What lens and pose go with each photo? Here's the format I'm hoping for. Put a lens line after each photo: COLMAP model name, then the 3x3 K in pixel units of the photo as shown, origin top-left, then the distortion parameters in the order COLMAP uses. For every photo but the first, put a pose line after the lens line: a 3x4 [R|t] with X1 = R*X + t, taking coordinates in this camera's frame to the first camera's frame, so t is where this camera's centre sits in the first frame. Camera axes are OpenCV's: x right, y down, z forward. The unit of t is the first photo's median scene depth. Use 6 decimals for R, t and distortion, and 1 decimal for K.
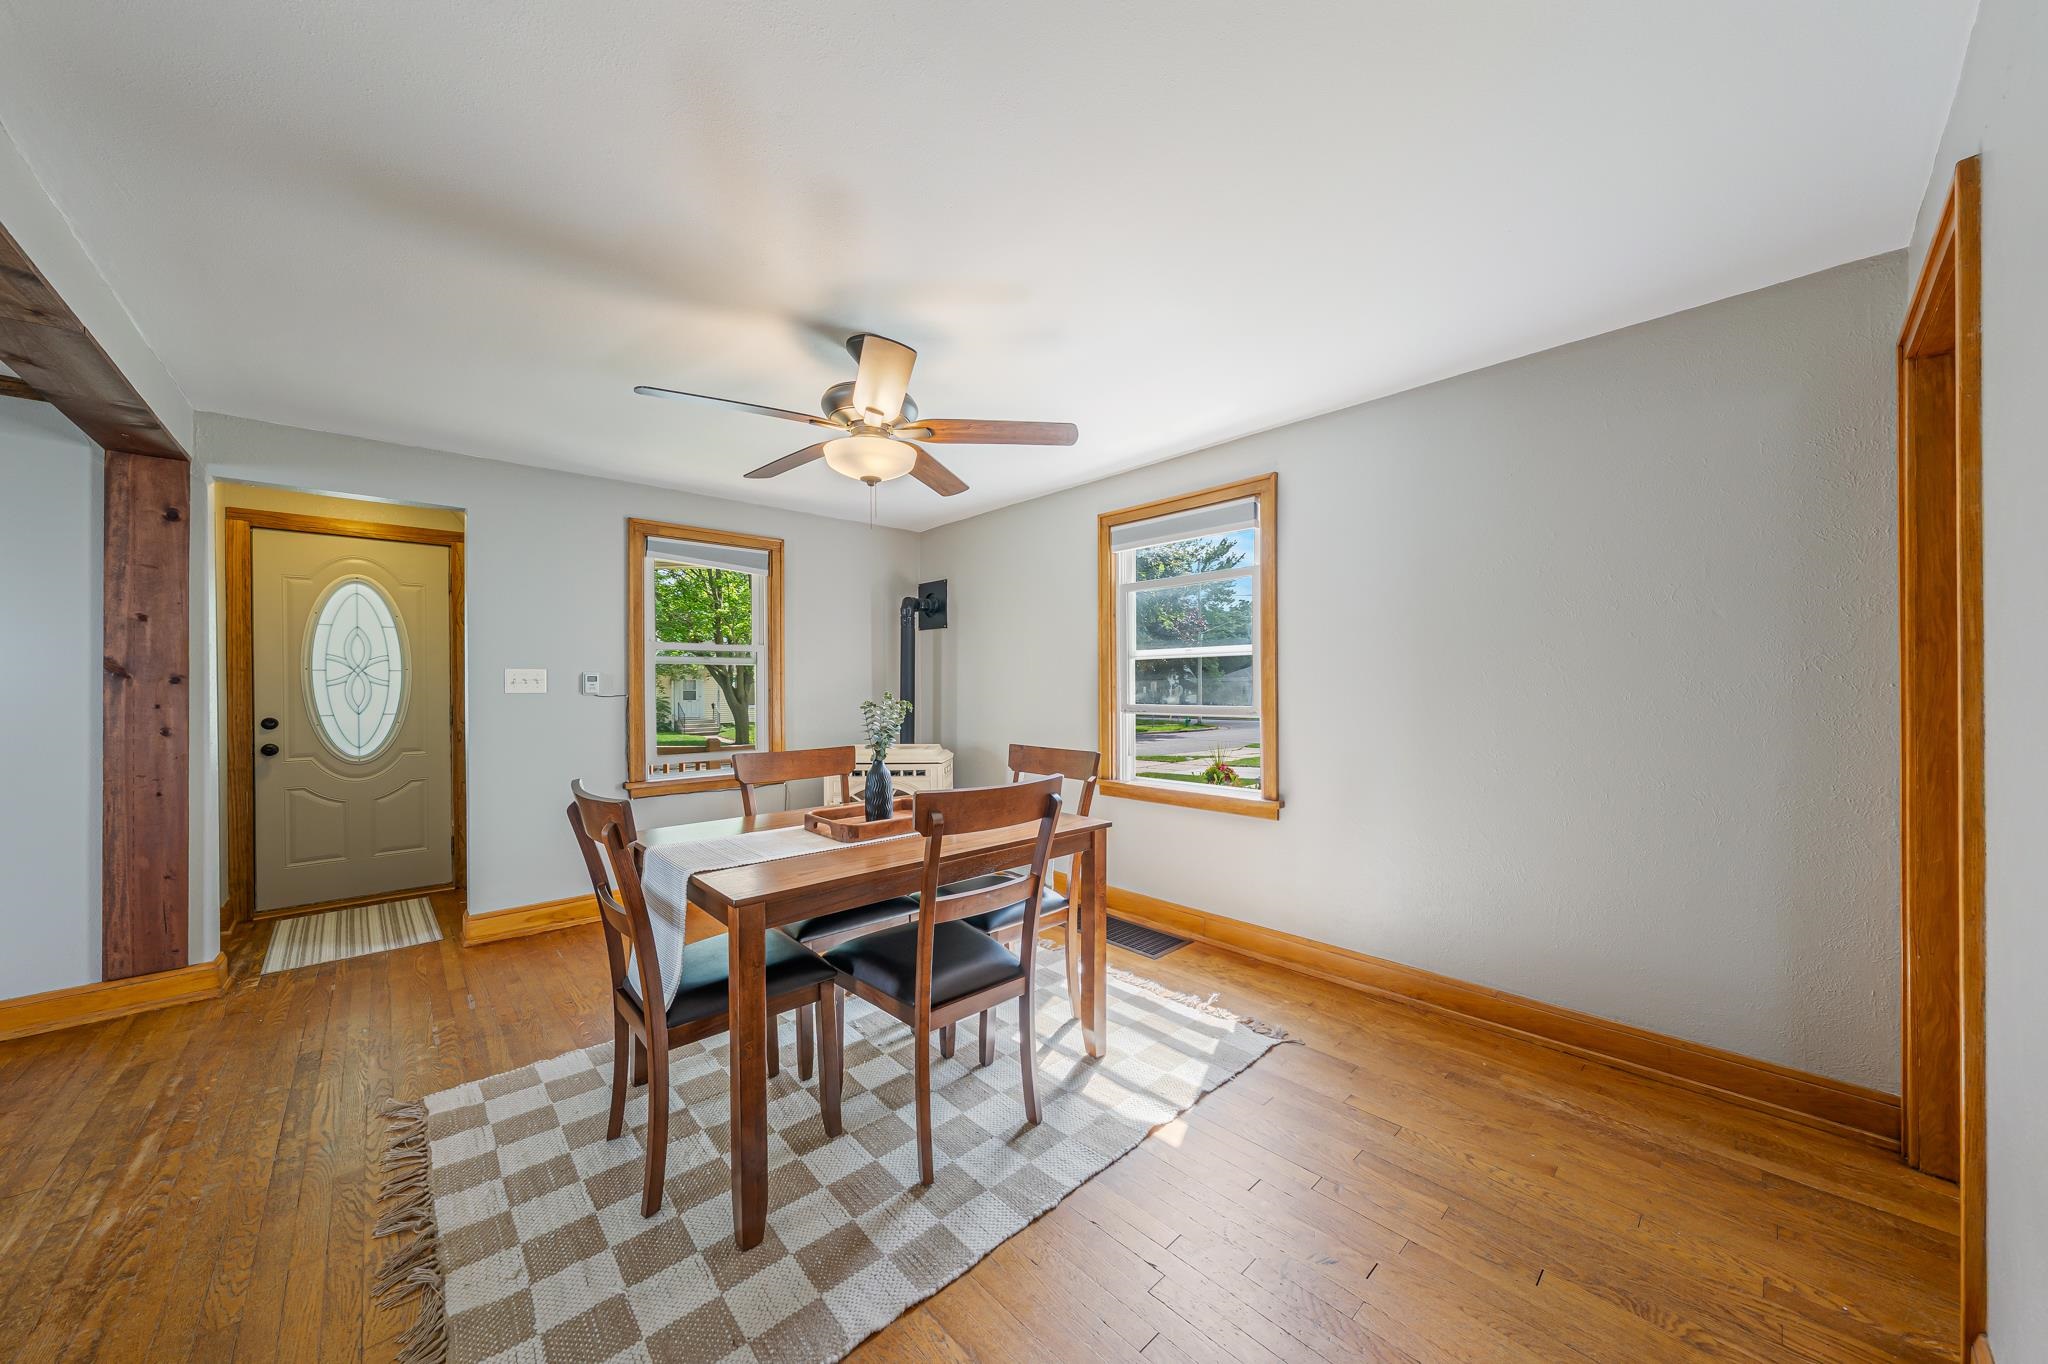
lens RADIAL K [[704.5, 0, 1030.0], [0, 704.5, 684.4], [0, 0, 1]] dist [-0.000142, -0.000043]
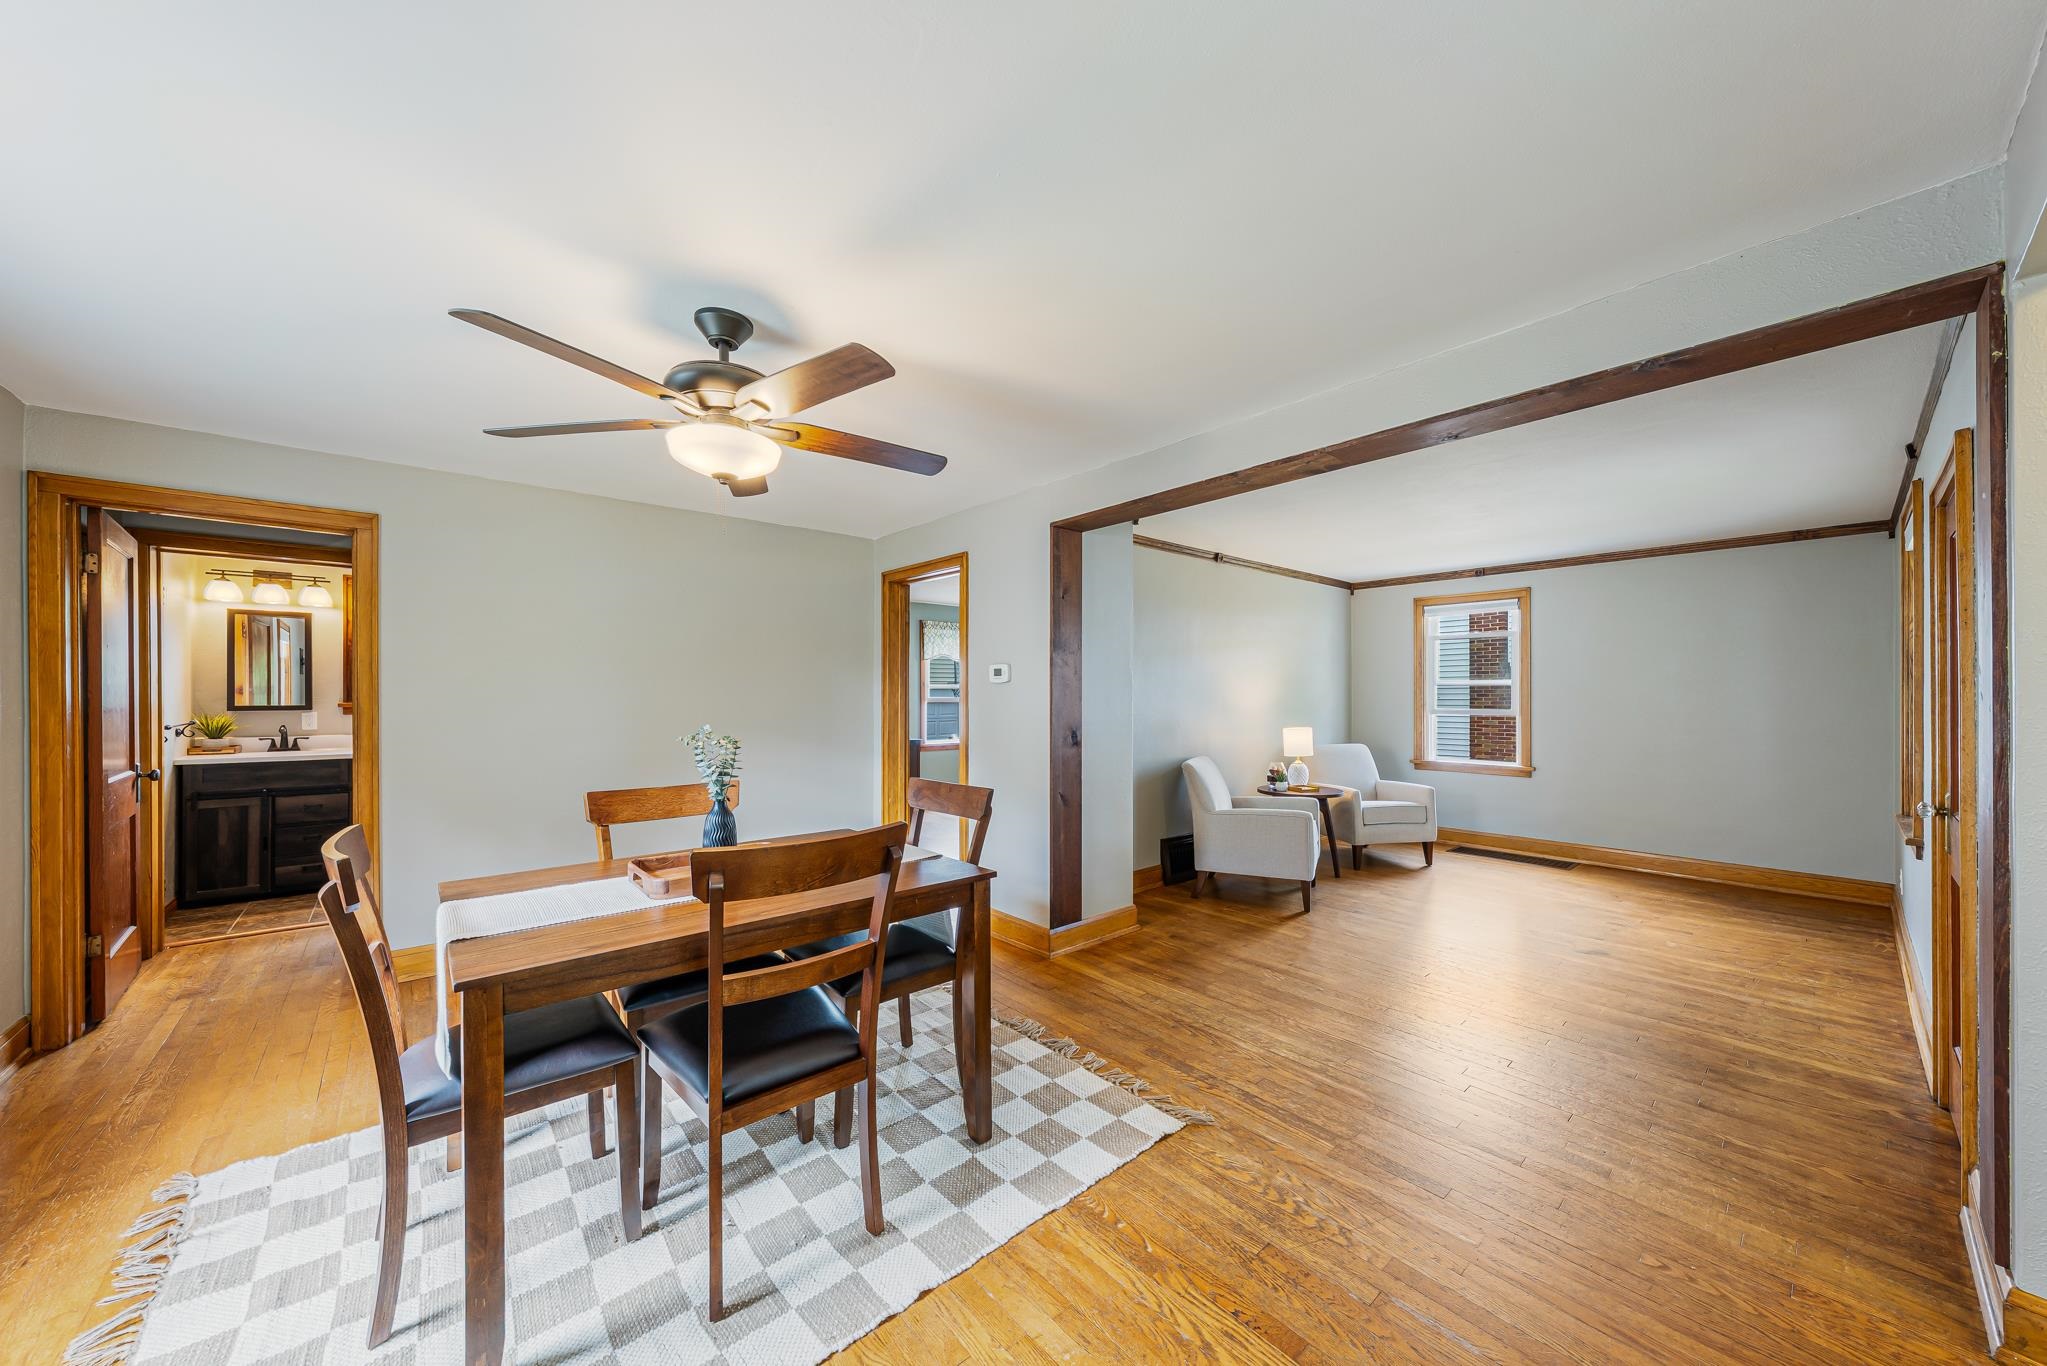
lens RADIAL K [[714.5, 0, 1023.1], [0, 714.5, 690.6], [0, 0, 1]] dist [-0.000744, -0.000214]
pose [[-0.999414, 0.008126, 0.033266, -0.608059], [0.007898, 0.999944, -0.006973, -0.021485], [-0.033321, -0.006707, -0.999422, 1.860735]]
